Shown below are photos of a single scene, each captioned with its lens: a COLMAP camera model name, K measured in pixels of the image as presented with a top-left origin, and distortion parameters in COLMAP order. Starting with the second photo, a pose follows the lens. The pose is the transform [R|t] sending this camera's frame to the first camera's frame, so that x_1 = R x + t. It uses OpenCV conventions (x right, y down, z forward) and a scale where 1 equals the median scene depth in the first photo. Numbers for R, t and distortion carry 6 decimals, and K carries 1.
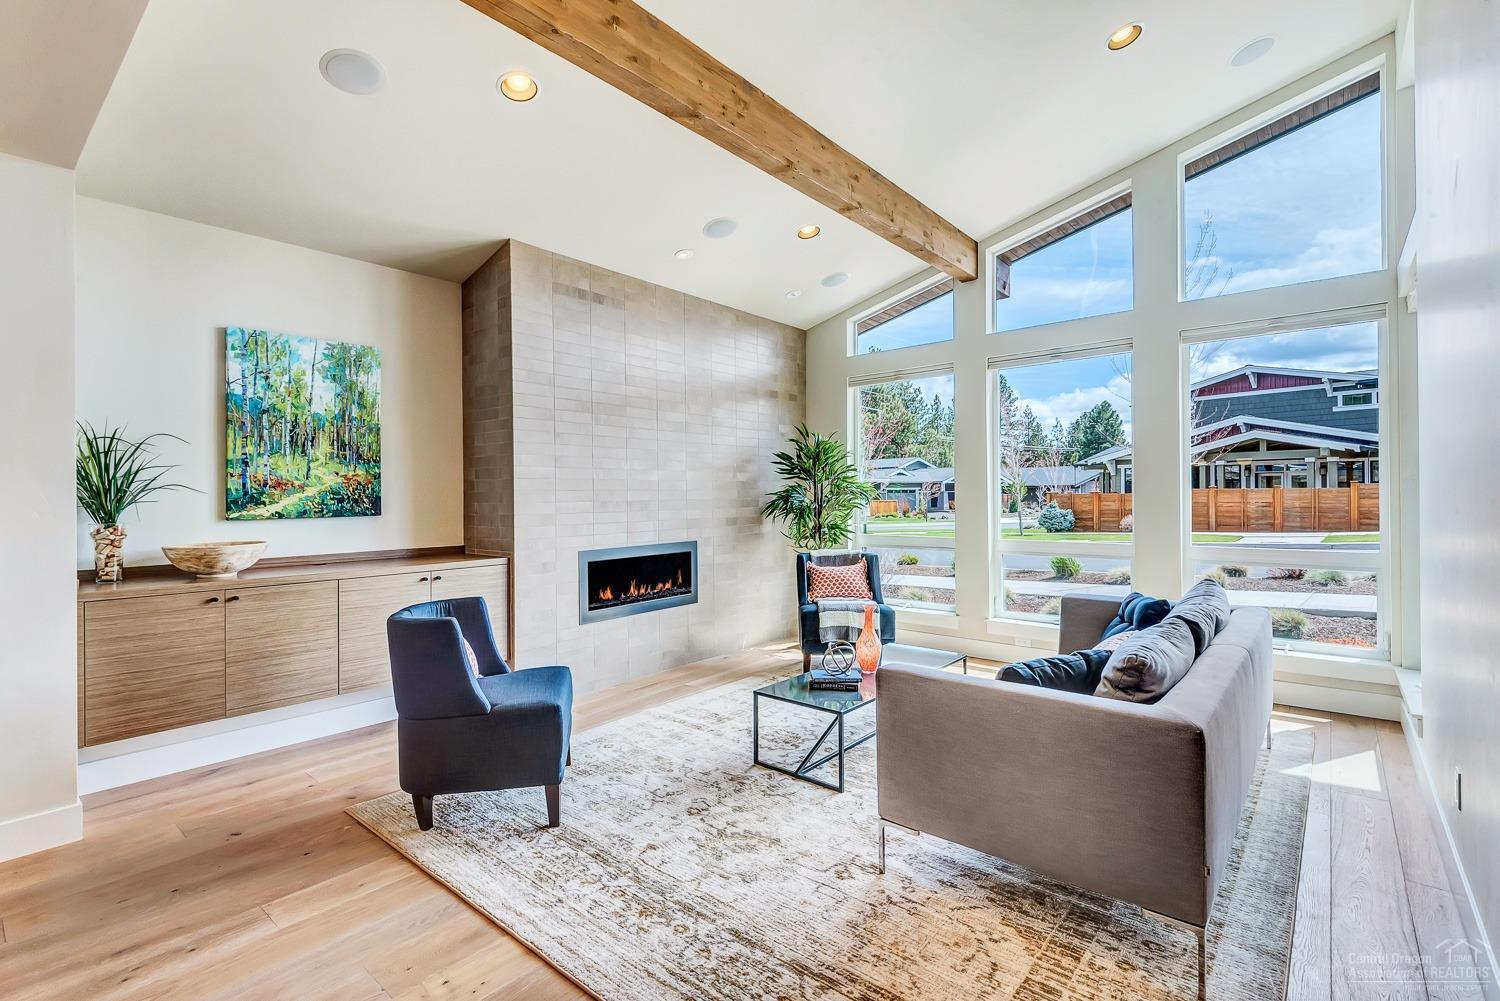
lens RADIAL K [[693.7, 0, 750.0], [0, 693.7, 500.5], [0, 0, 1]] dist [0.019411, -0.000170]
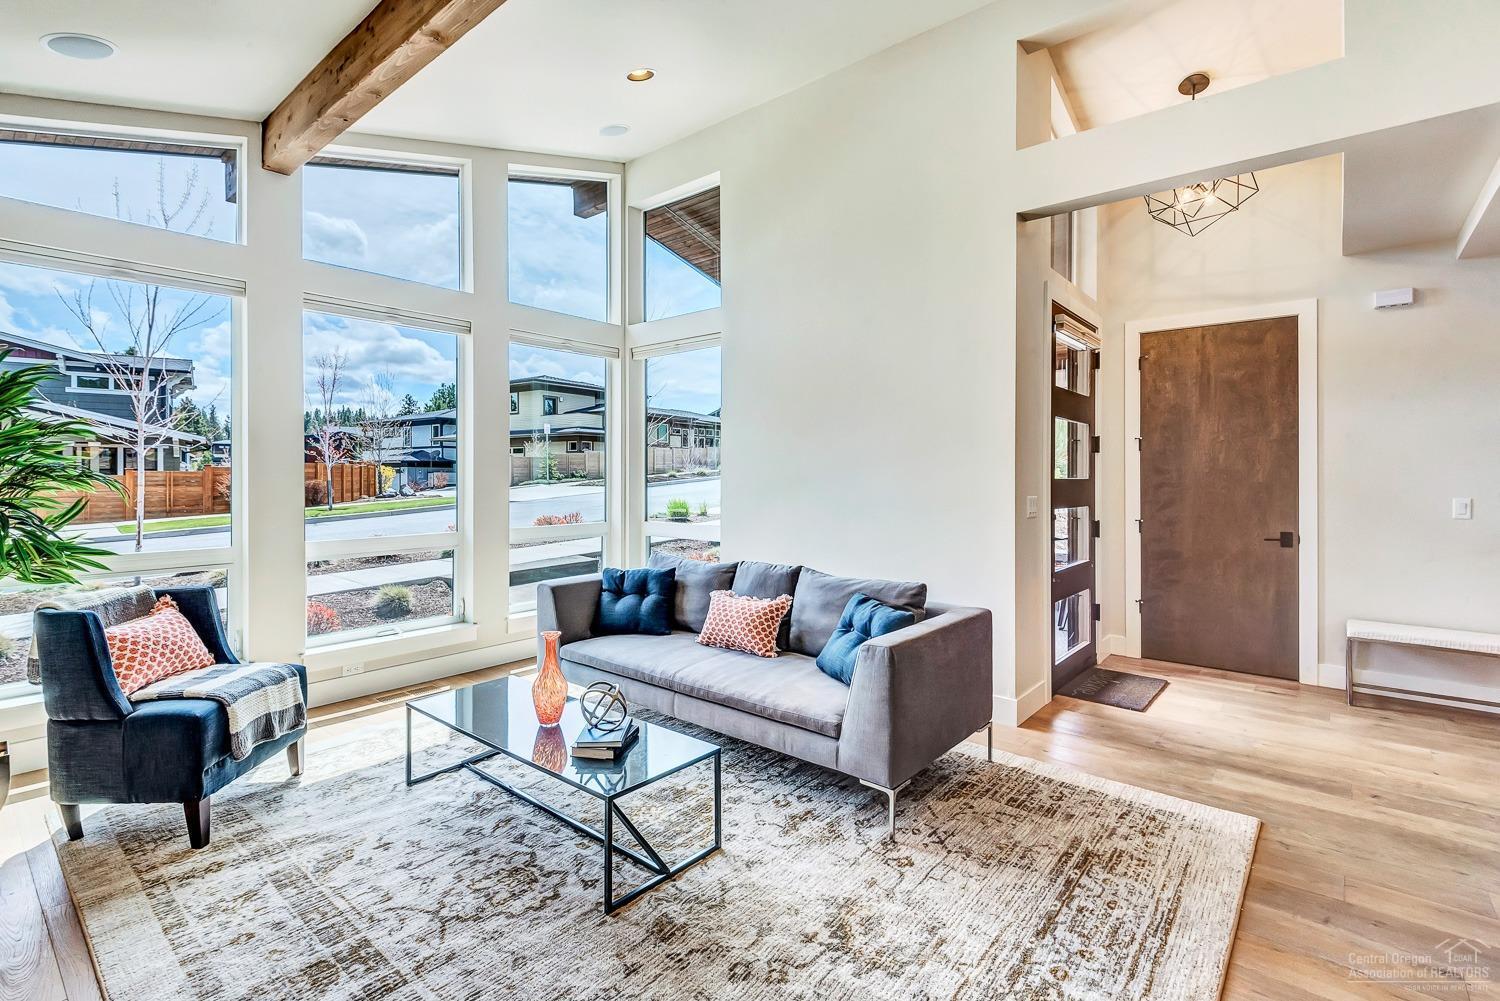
lens RADIAL K [[697.6, 0, 747.0], [0, 697.6, 486.1], [0, 0, 1]] dist [0.001166, -0.000367]
pose [[0.000666, -0.007996, 0.999968, -0.512290], [0.011804, 0.999898, 0.007988, -0.004316], [-0.999930, 0.011799, 0.000761, 0.732673]]
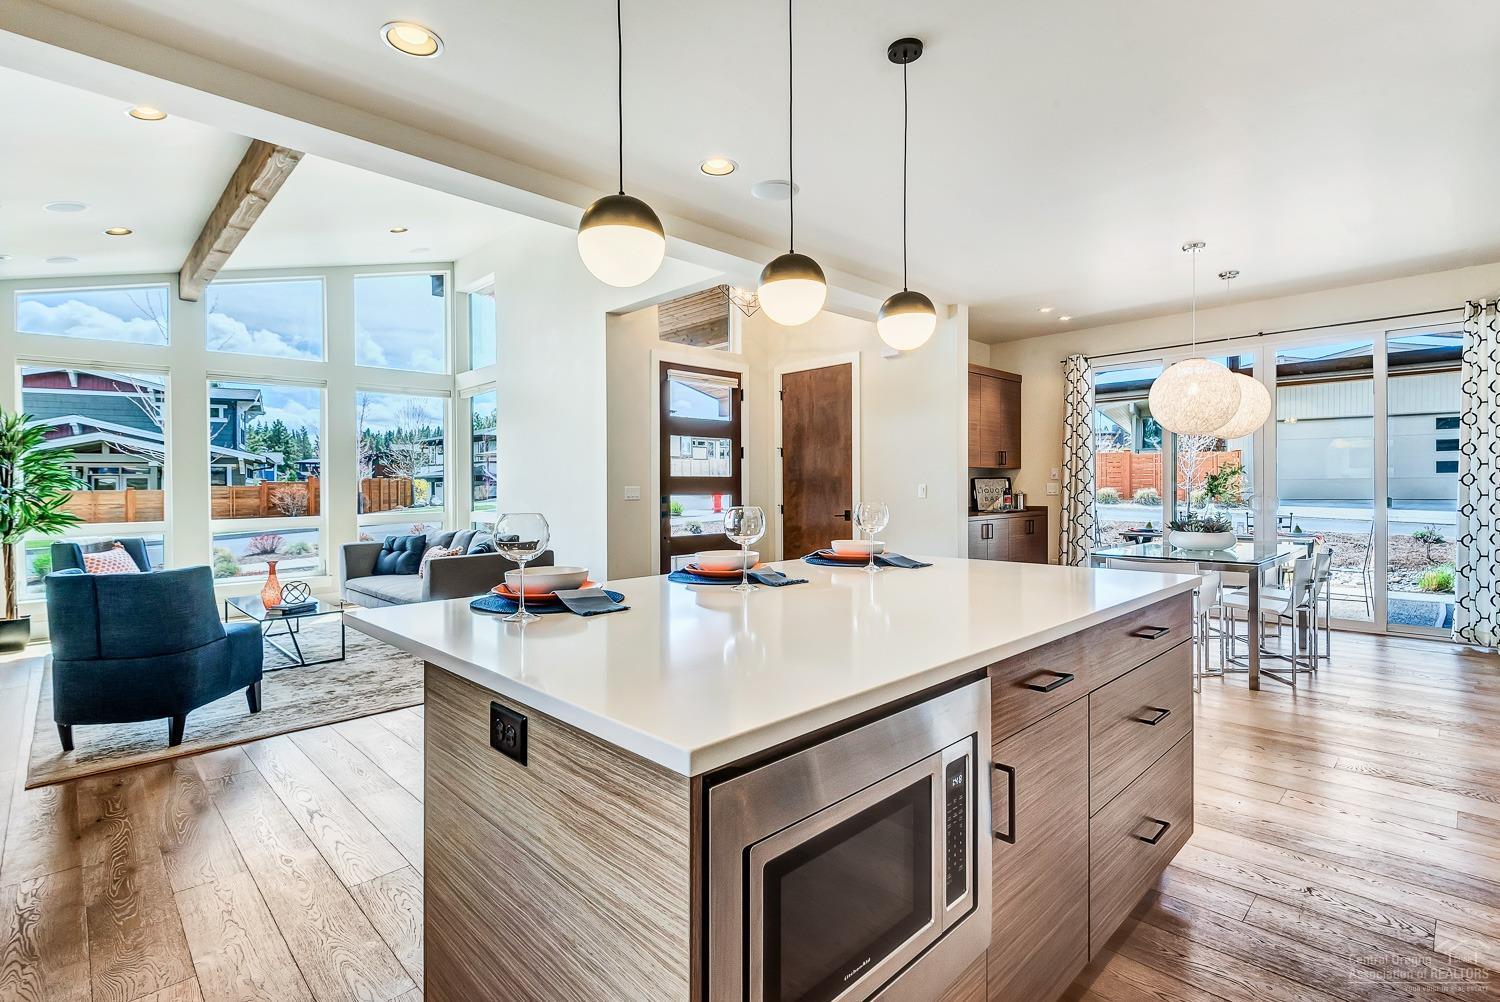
lens RADIAL K [[699.6, 0, 750.0], [0, 699.6, 501.0], [0, 0, 1]] dist [0.000436, -0.000176]
pose [[0.090672, -0.015052, 0.995767, -1.058221], [0.024392, 0.999619, 0.012889, 0.039719], [-0.995582, 0.023120, 0.091004, -0.063089]]
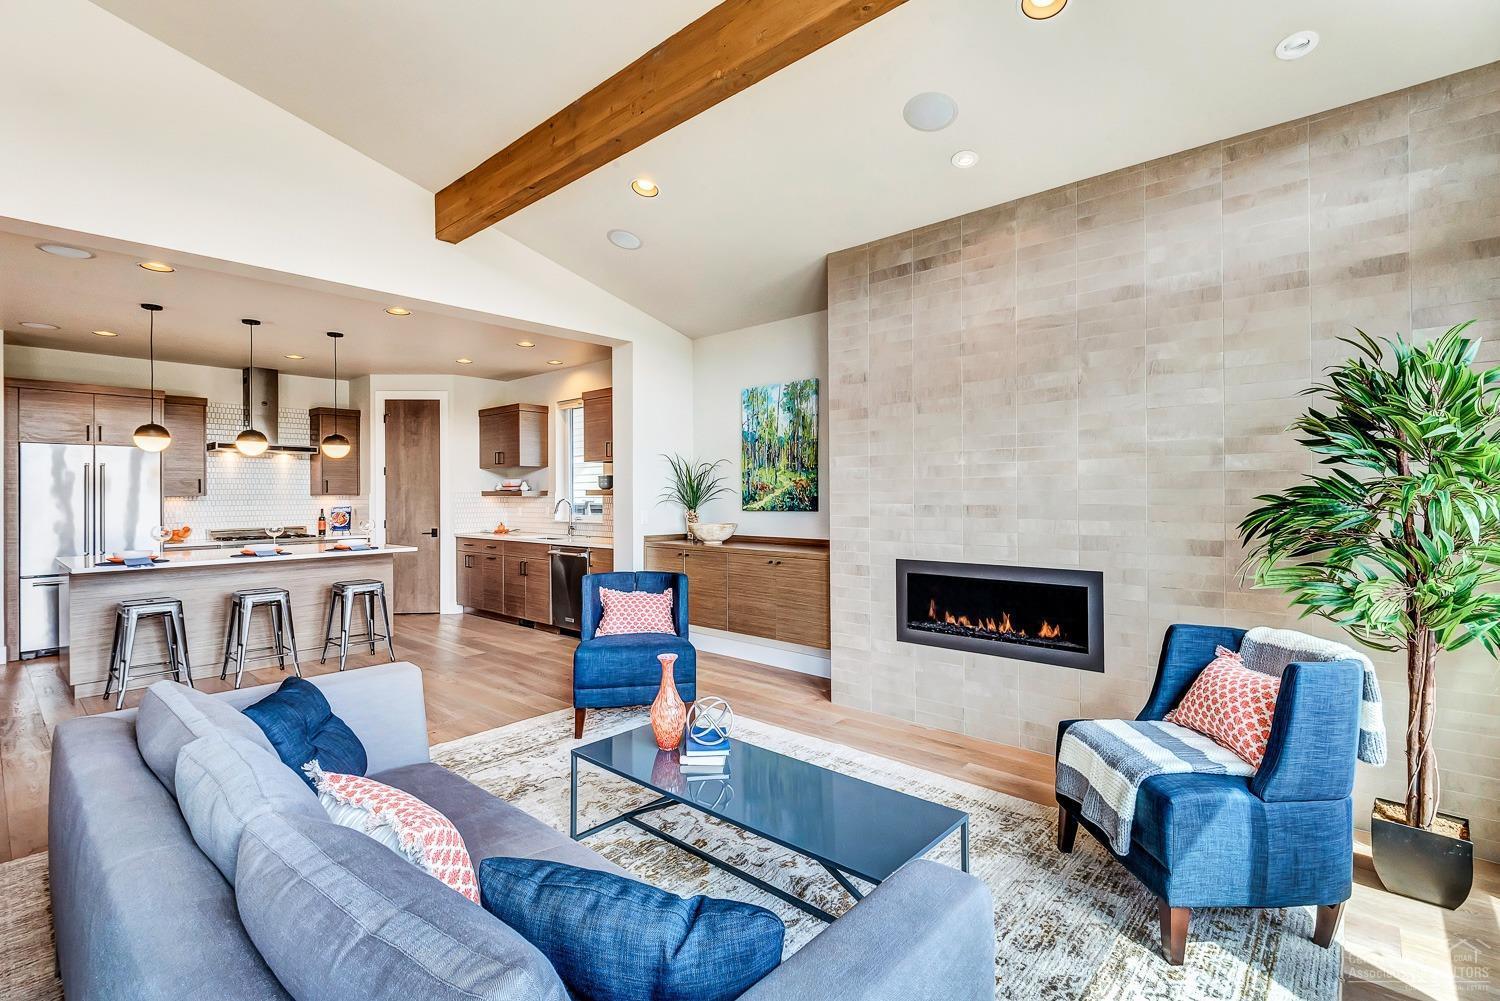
lens RADIAL K [[662.7, 0, 708.8], [0, 662.7, 501.6], [0, 0, 1]] dist [0.024409, 0.000275]
pose [[-0.042047, 0.014123, -0.999016, 0.714163], [-0.010497, 0.999839, 0.014577, -0.012425], [0.999060, 0.011100, -0.041892, 0.908163]]
